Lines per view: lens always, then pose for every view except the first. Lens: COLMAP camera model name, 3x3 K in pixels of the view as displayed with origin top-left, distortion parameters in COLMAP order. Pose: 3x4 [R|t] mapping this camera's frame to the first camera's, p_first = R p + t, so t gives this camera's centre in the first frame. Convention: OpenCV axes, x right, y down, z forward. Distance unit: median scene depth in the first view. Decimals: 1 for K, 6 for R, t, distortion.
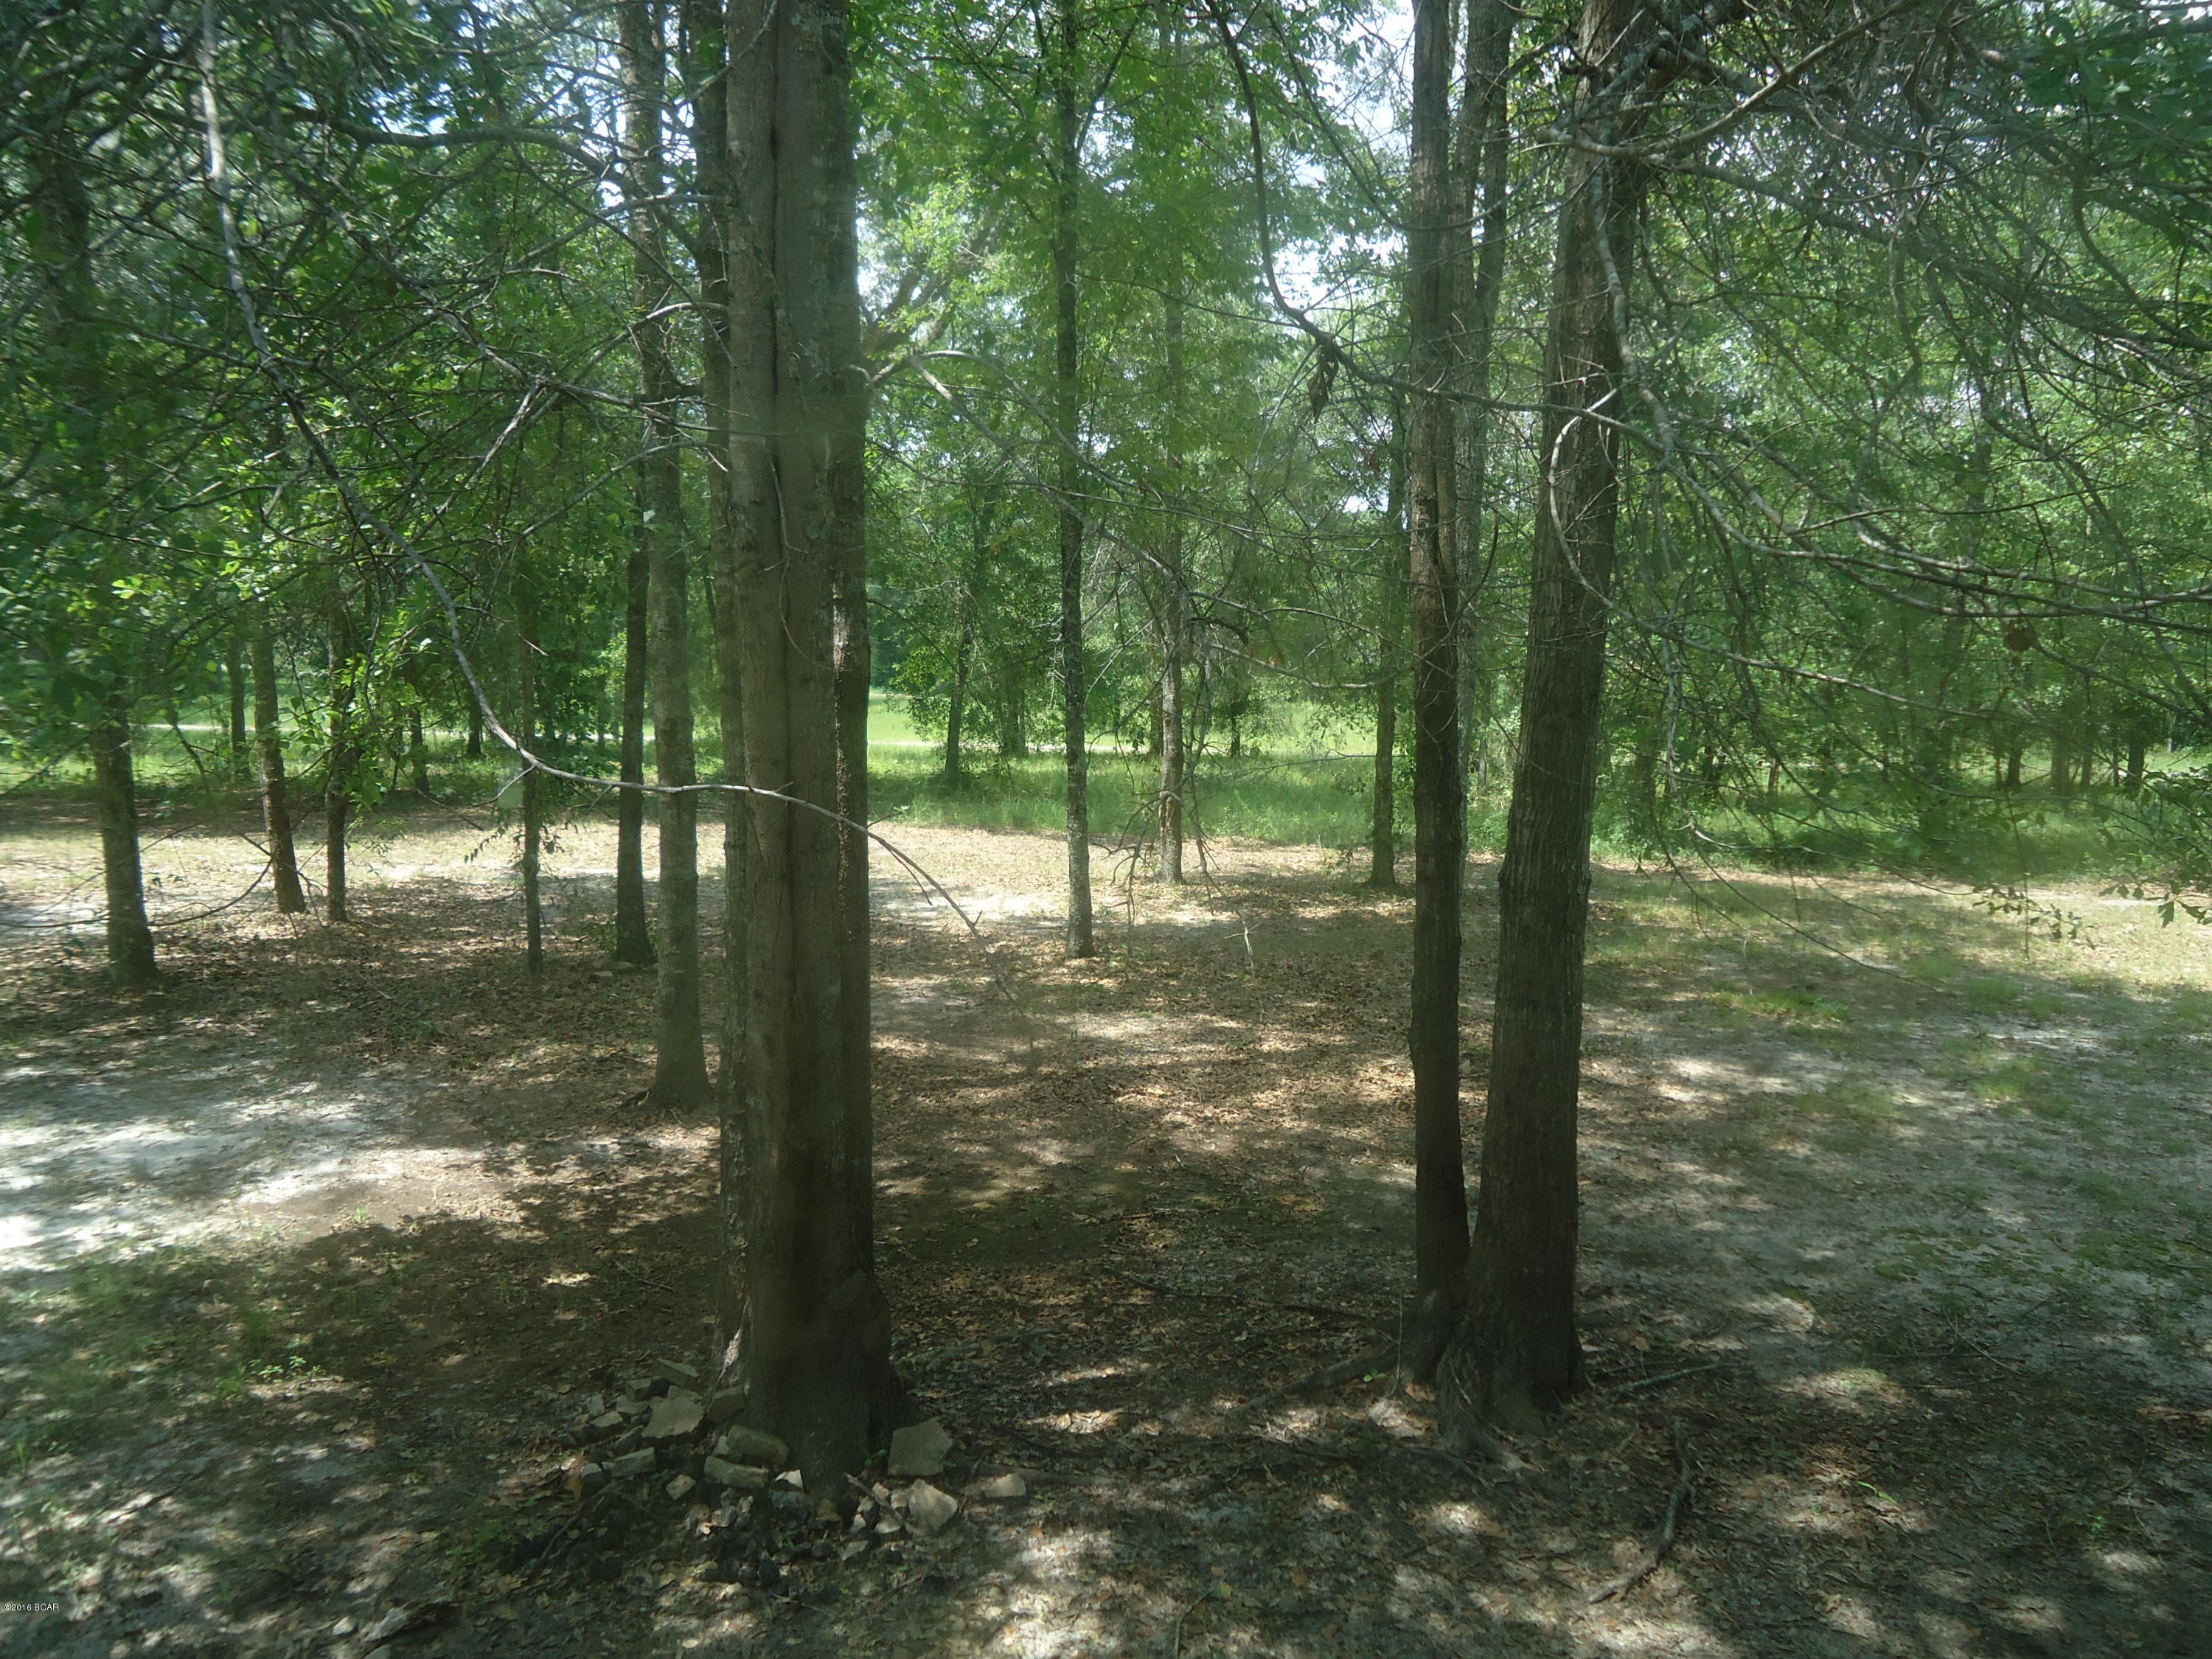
lens RADIAL K [[1679.1, 0, 1114.5], [0, 1679.1, 831.6], [0, 0, 1]] dist [-0.001025, 0.011323]
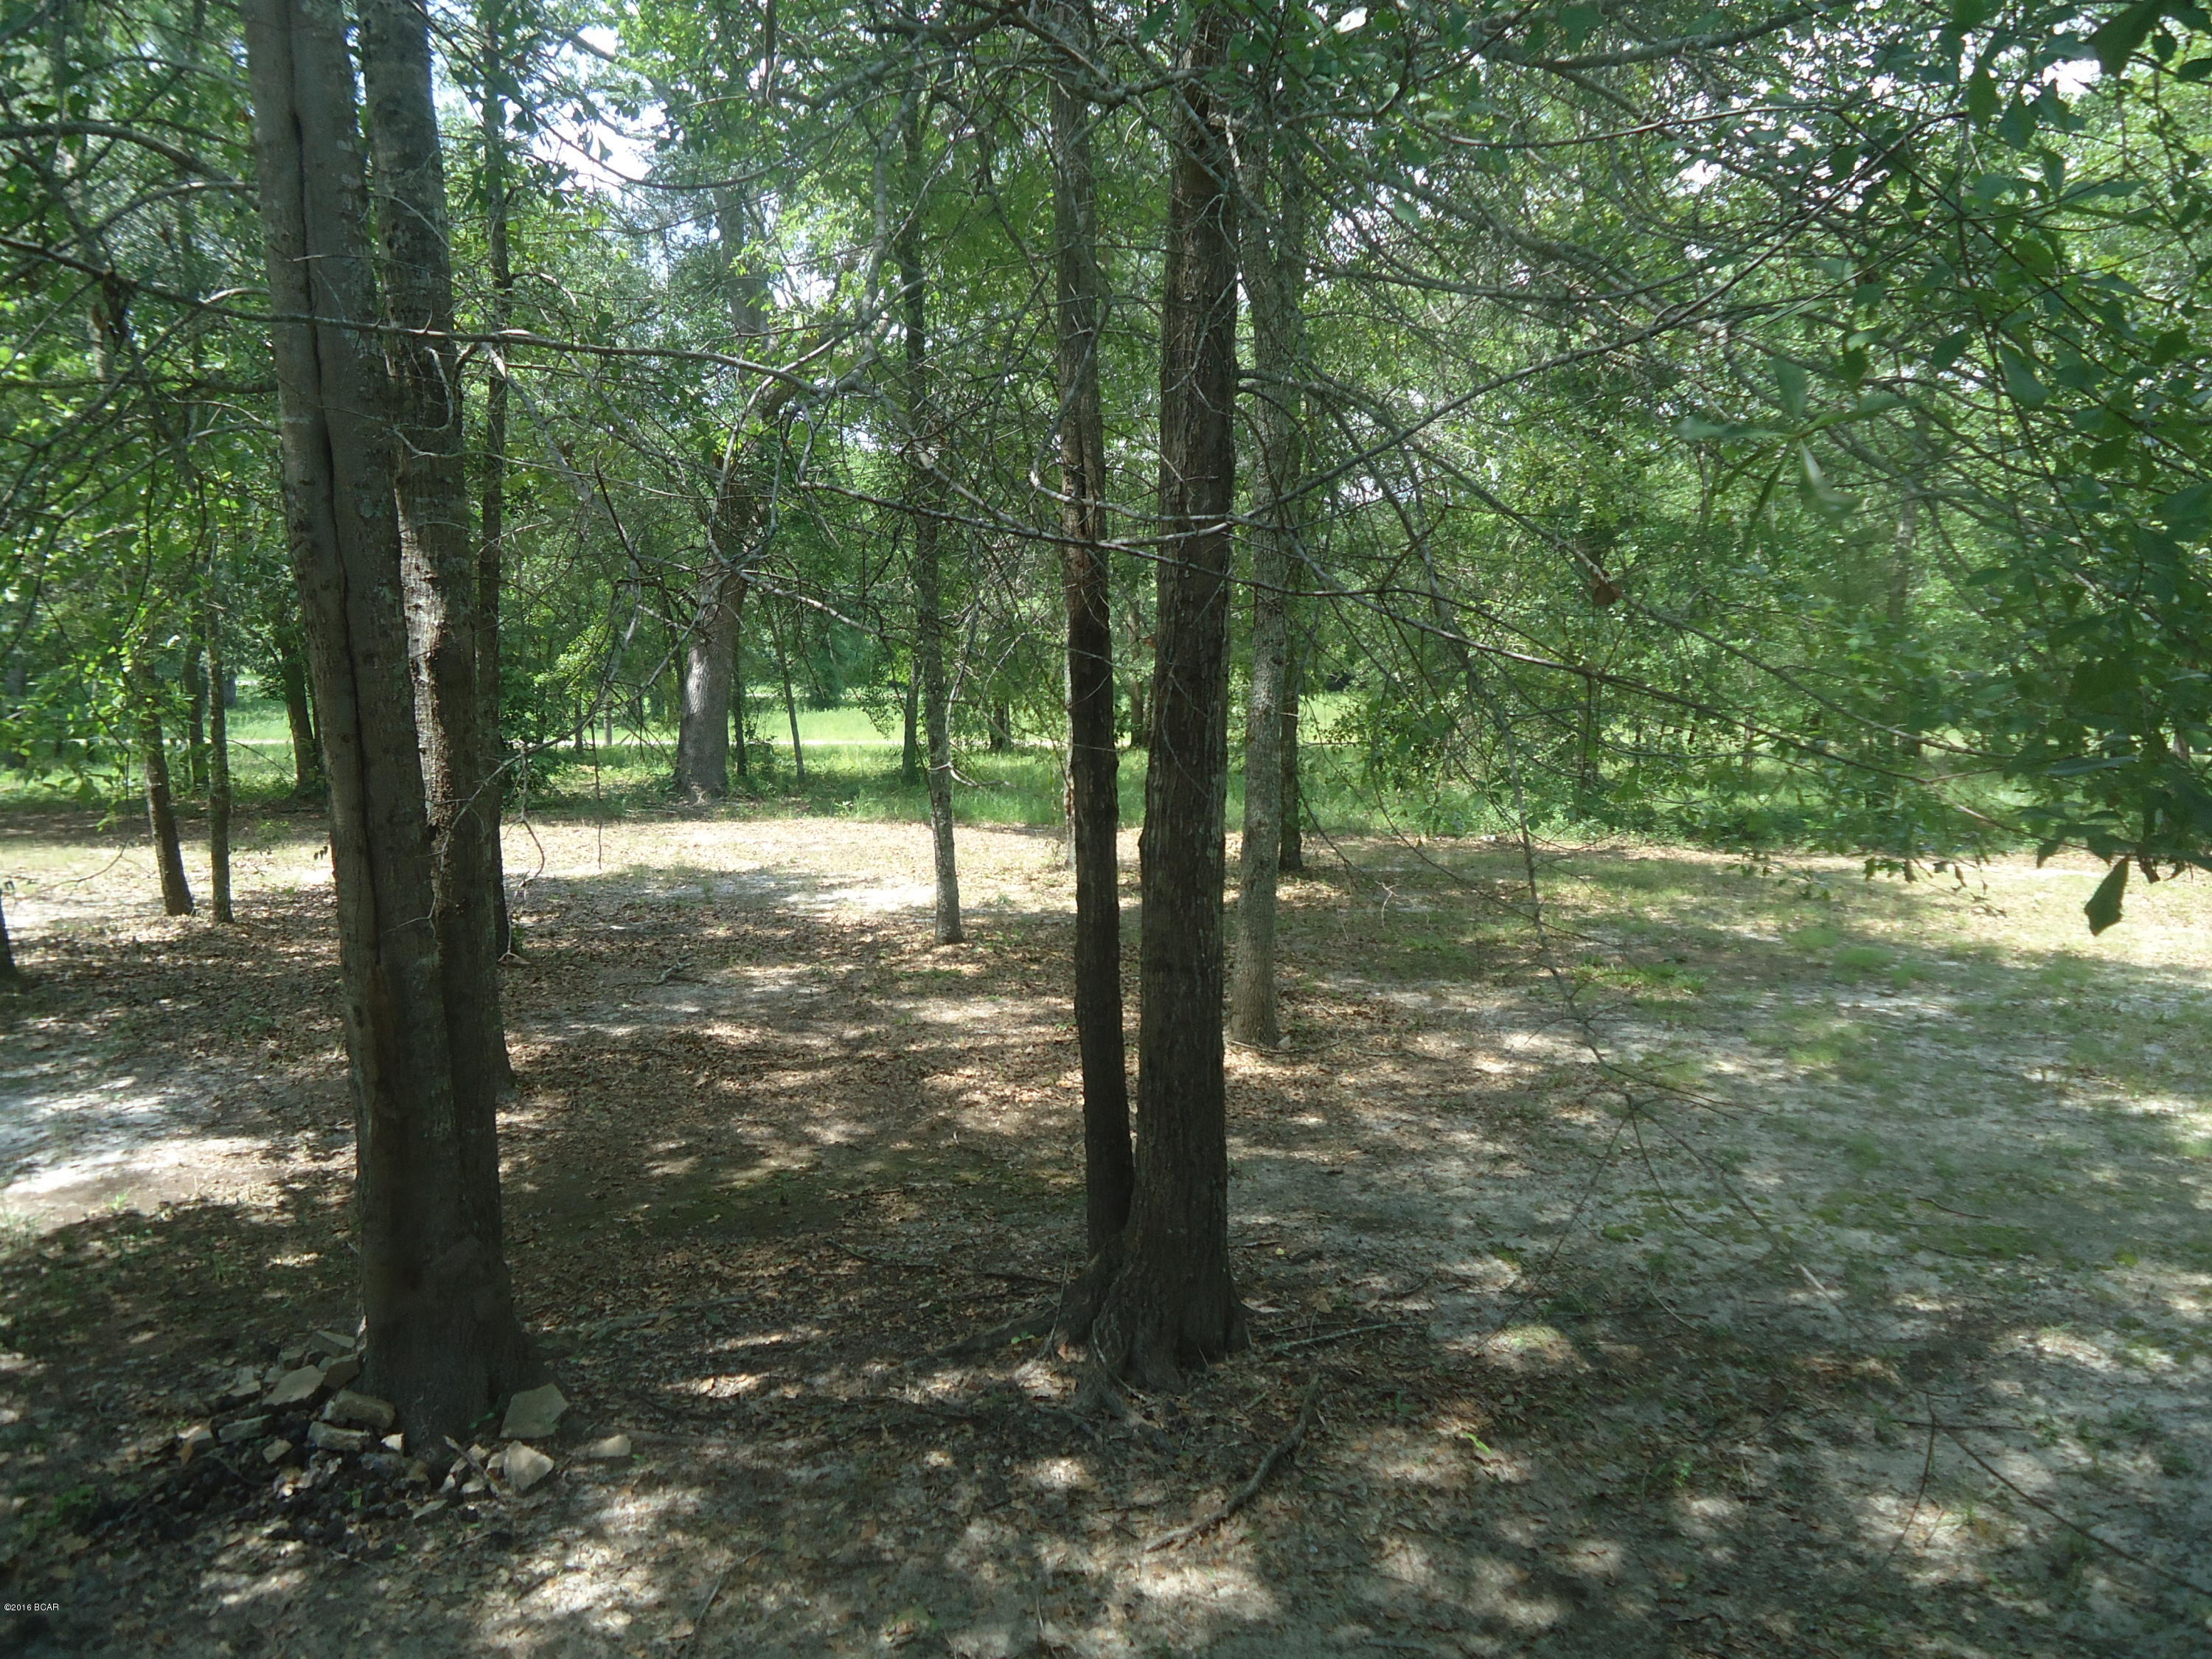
lens RADIAL K [[1679.1, 0, 1112.8], [0, 1679.1, 828.8], [0, 0, 1]] dist [-0.001025, 0.011323]
pose [[0.999543, -0.020490, -0.022234, 0.201431], [0.020486, 0.999790, -0.000397, 0.015761], [0.022237, -0.000059, 0.999753, -0.009260]]
